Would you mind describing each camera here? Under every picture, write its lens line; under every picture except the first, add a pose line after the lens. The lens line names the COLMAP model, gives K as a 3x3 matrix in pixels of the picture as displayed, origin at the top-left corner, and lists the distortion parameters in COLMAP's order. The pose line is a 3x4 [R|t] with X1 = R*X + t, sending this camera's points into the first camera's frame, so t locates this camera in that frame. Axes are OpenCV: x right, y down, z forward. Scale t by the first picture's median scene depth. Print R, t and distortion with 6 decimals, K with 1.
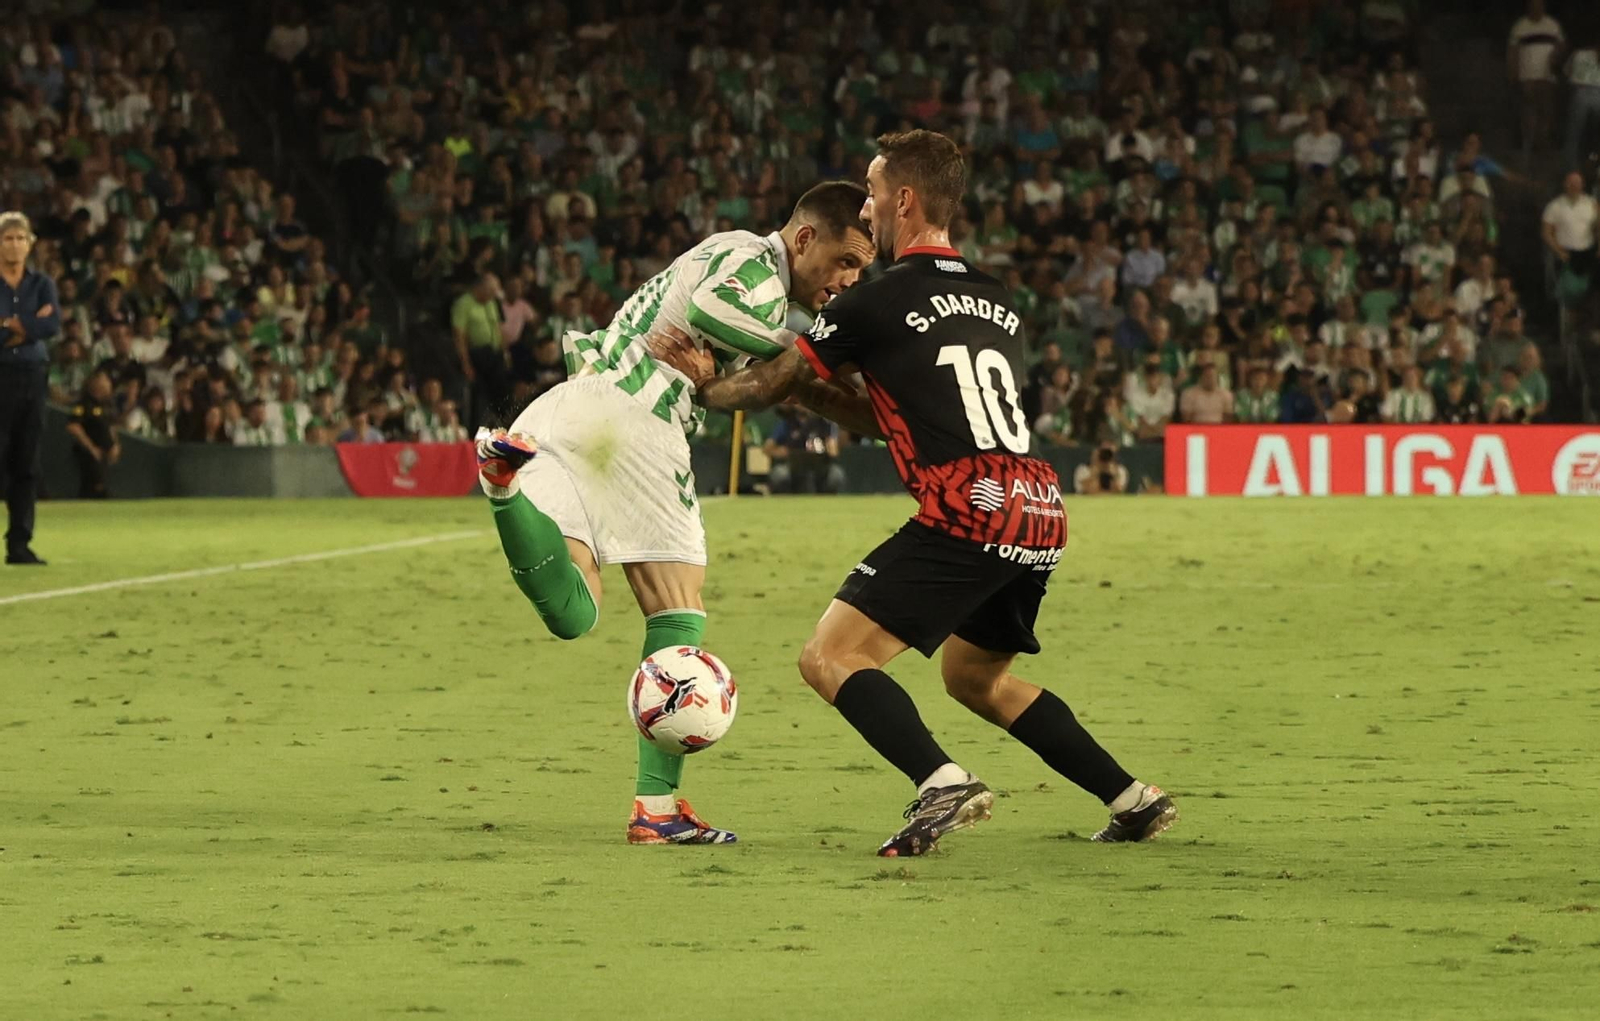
lens RADIAL K [[7087.4, 0, 805.2], [0, 7087.4, 513.5], [0, 0, 1]] dist [0.331191, 0.000000]
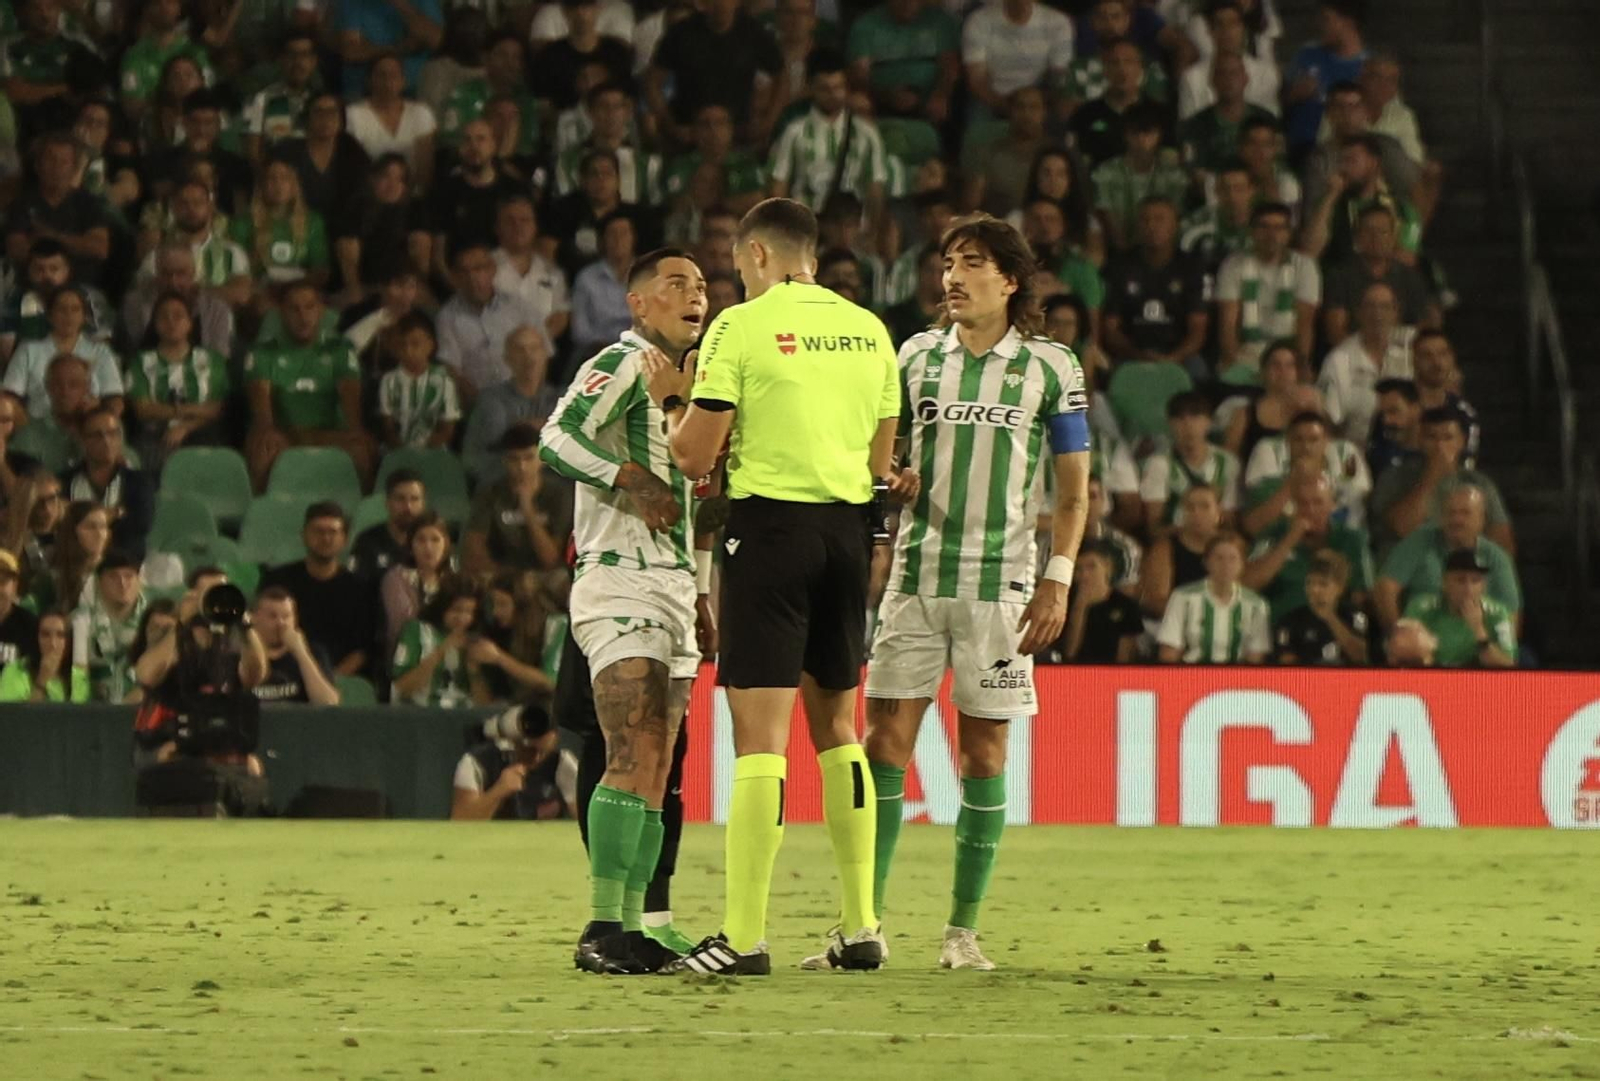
lens RADIAL K [[9351.1, 0, 800.0], [0, 9351.1, 539.1], [0, 0, 1]] dist [0.109981, 0.000000]
pose [[0.999427, 0.010205, 0.032285, 0.040668], [-0.009379, 0.999627, -0.025649, -0.005306], [-0.032535, 0.025332, 0.999150, 0.423544]]
